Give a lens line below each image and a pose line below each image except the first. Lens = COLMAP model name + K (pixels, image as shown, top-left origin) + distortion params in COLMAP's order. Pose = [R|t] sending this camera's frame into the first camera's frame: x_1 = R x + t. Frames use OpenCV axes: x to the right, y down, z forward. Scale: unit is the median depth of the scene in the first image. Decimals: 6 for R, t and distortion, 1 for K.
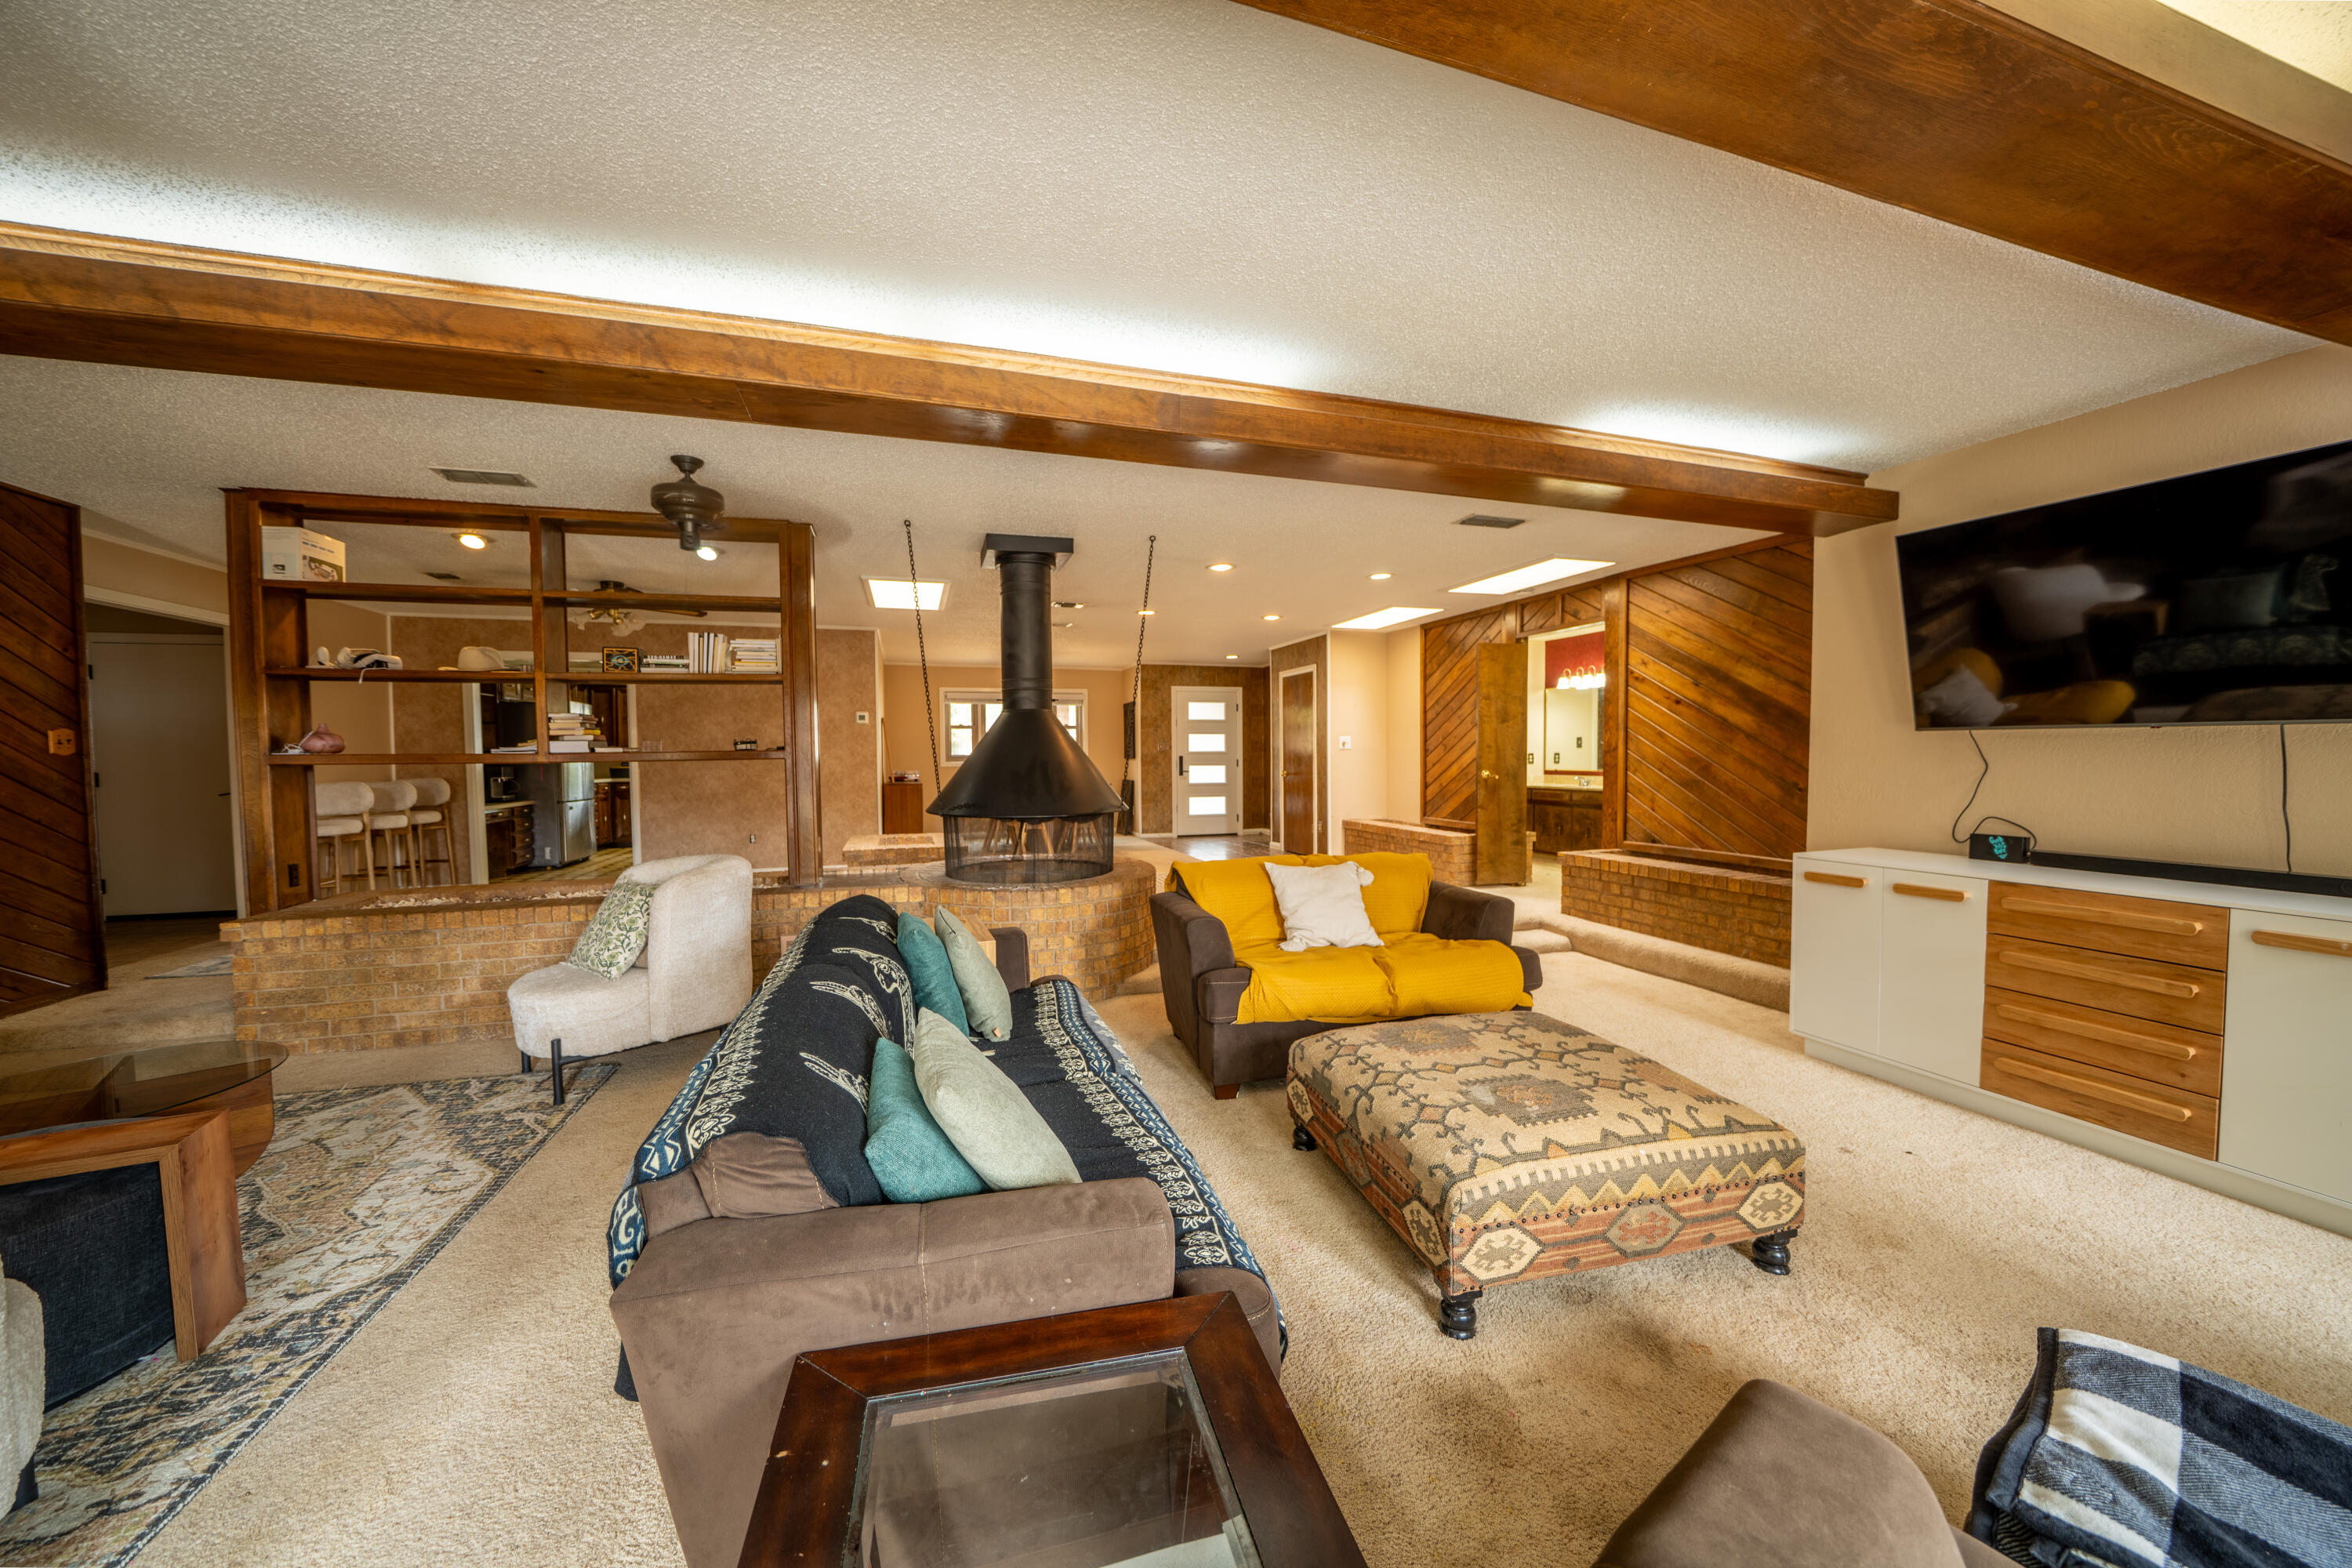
lens RADIAL K [[821.5, 0, 1161.1], [0, 821.5, 785.9], [0, 0, 1]] dist [-0.025785, 0.002865]
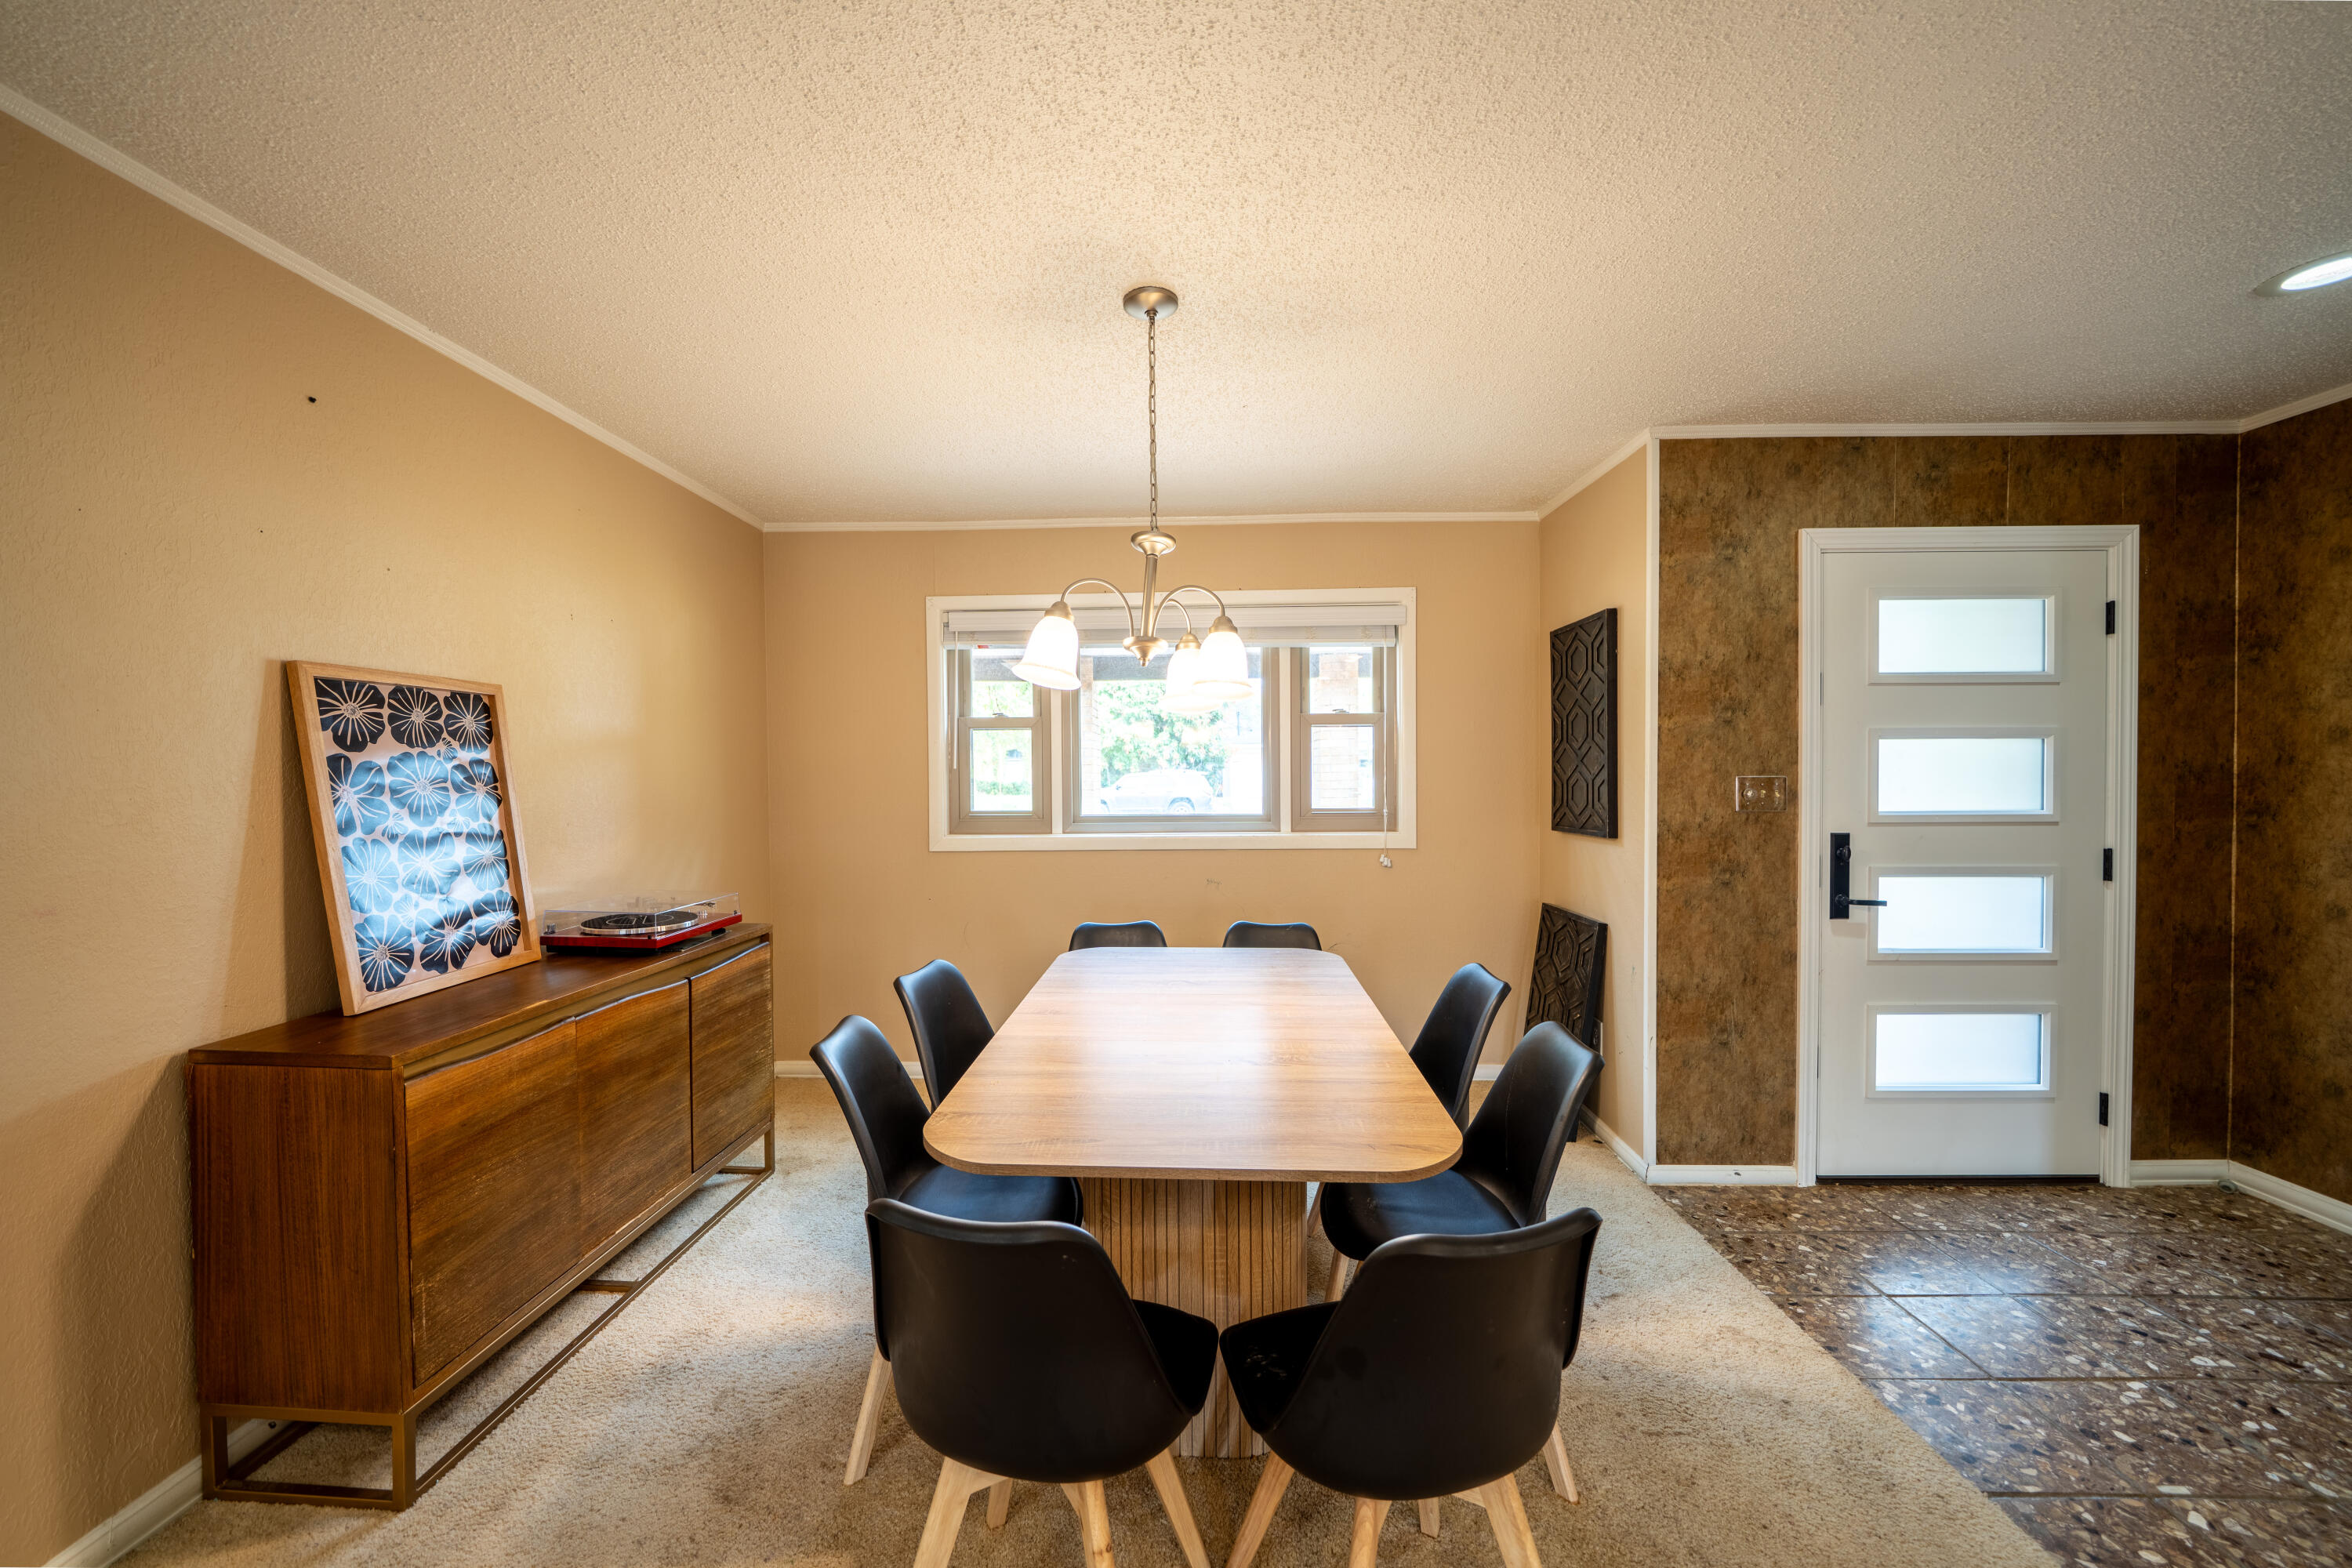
lens RADIAL K [[877.9, 0, 1168.4], [0, 877.9, 787.9], [0, 0, 1]] dist [-0.027875, 0.003253]
pose [[0.944855, 0.008711, -0.327372, -0.227605], [-0.012588, 0.999873, -0.009727, -0.135618], [0.327246, 0.013311, 0.944846, 2.159052]]
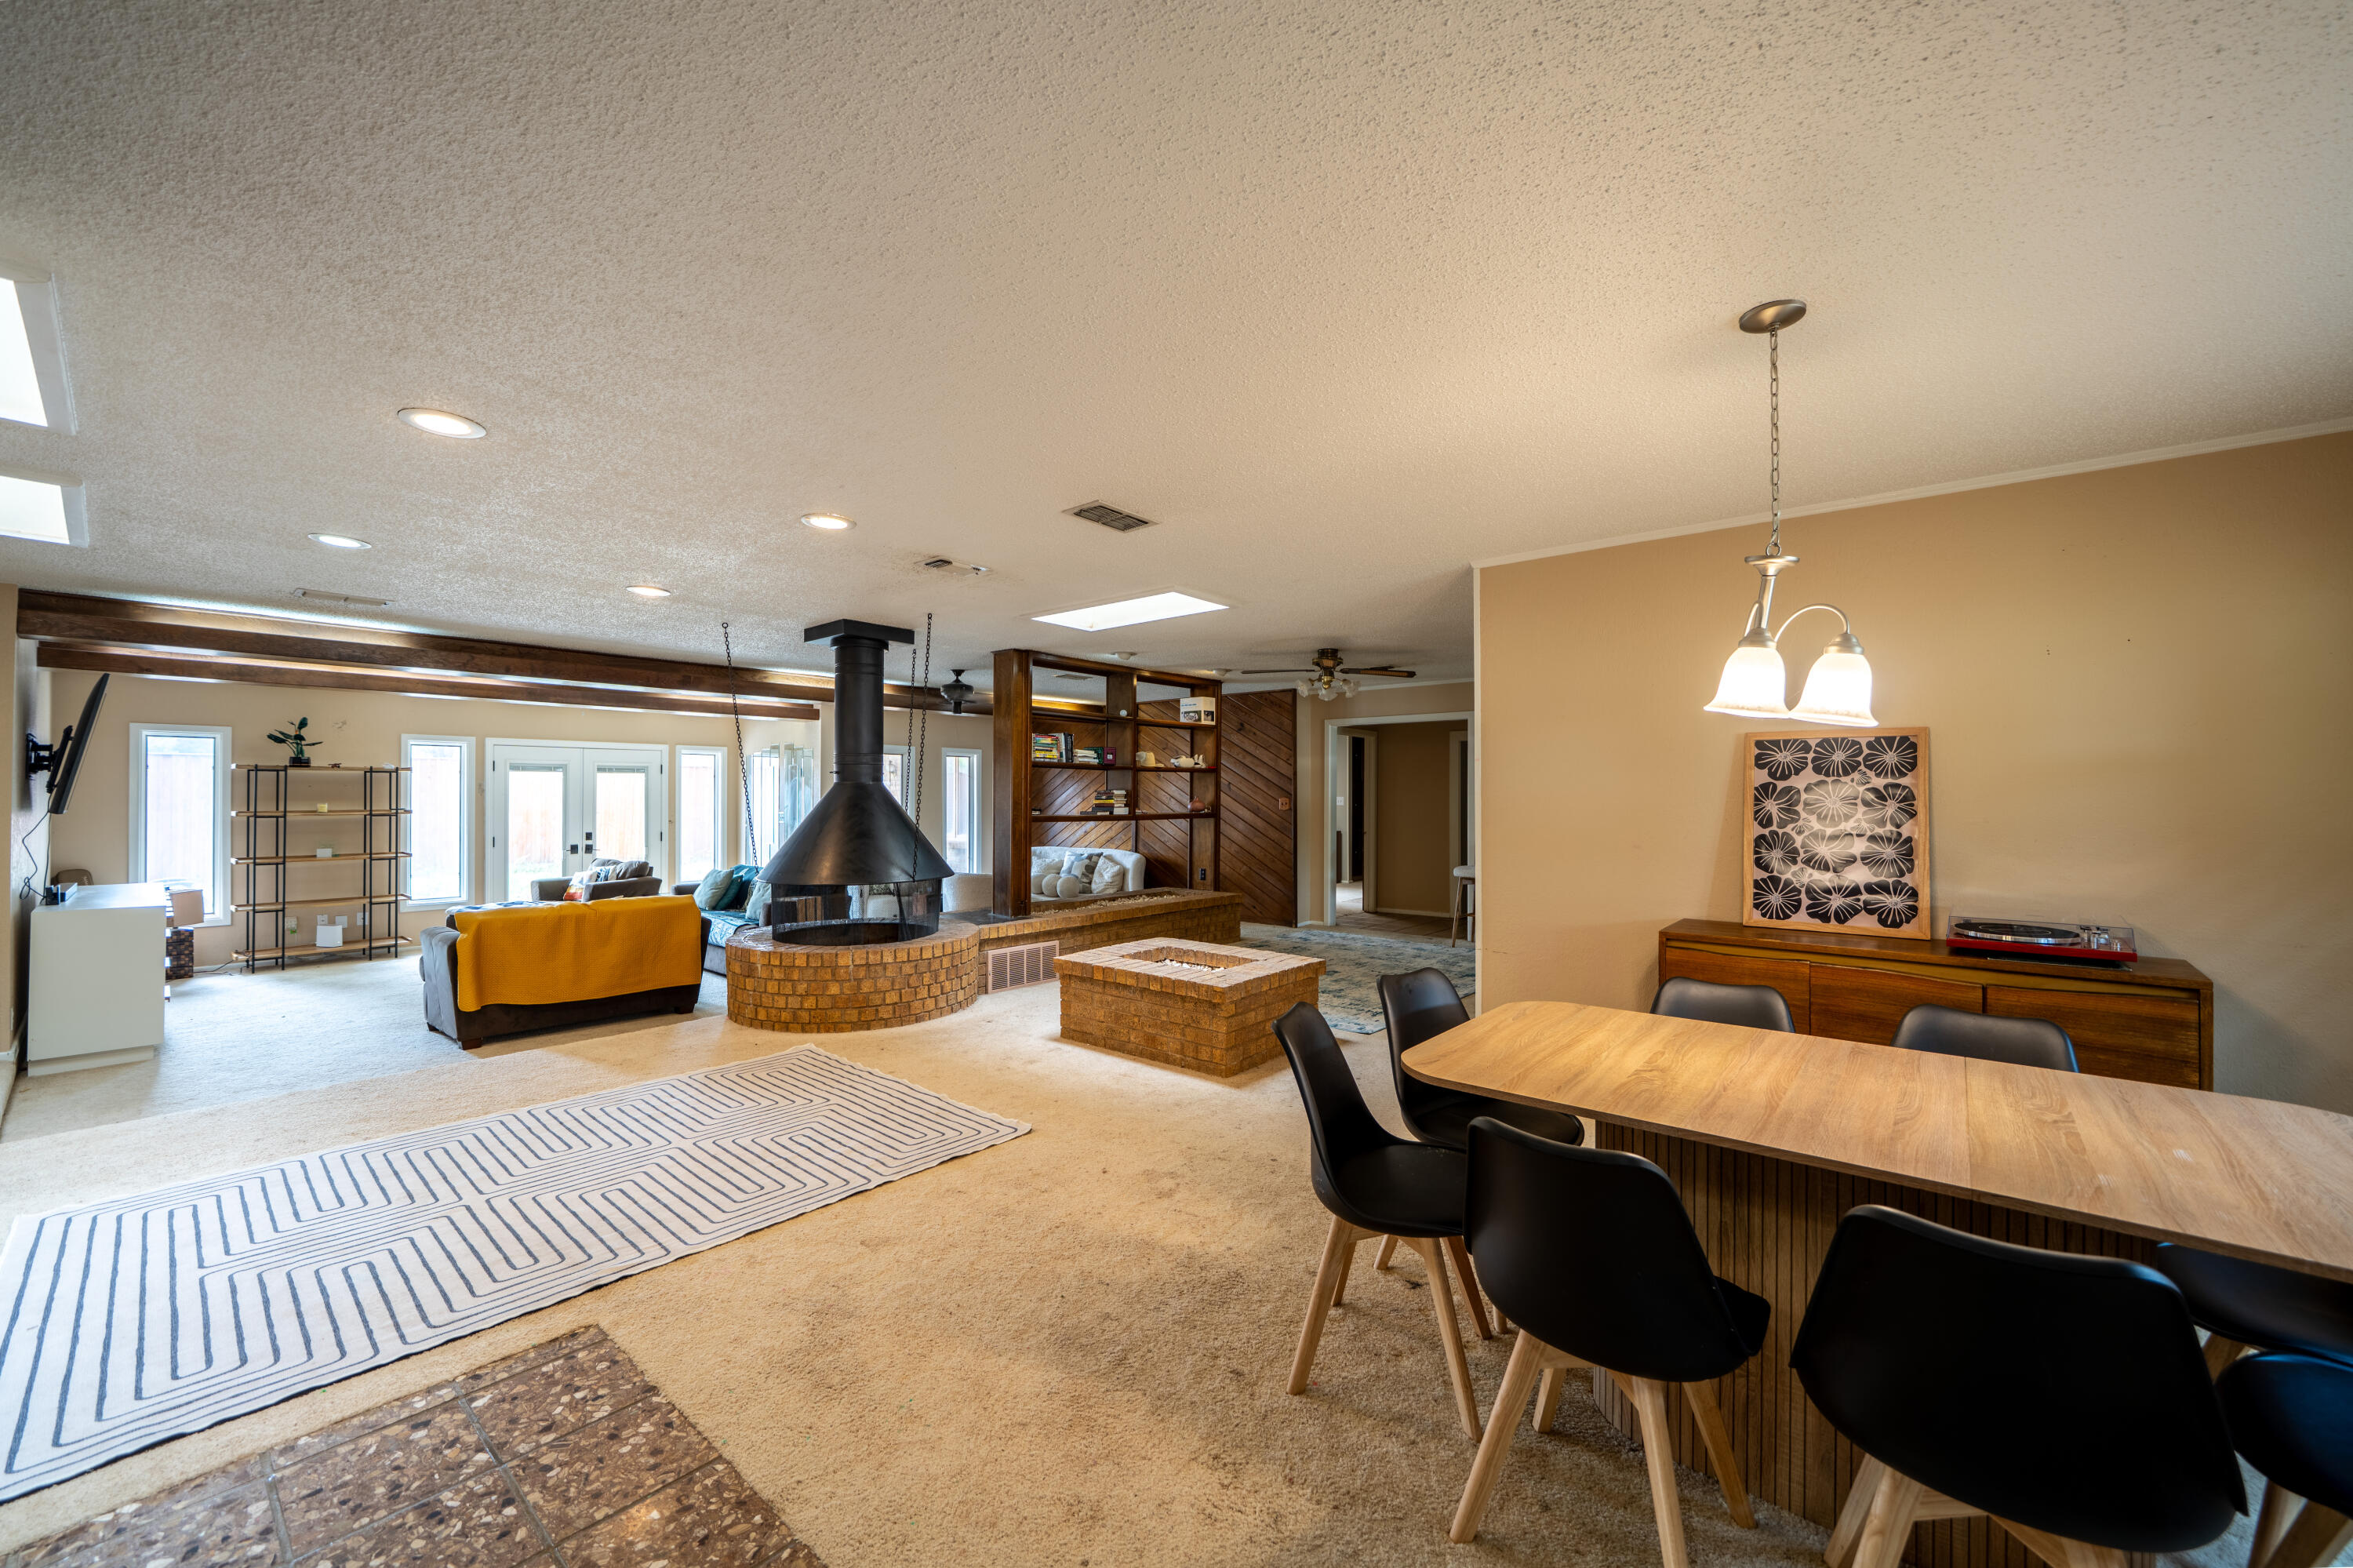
lens RADIAL K [[905.0, 0, 1166.4], [0, 905.0, 785.3], [0, 0, 1]] dist [-0.019915, 0.003389]
pose [[-0.844401, 0.000313, -0.535712, 0.170636], [-0.015797, 0.999550, 0.025485, -0.164072], [0.535479, 0.029982, -0.844016, 2.907230]]
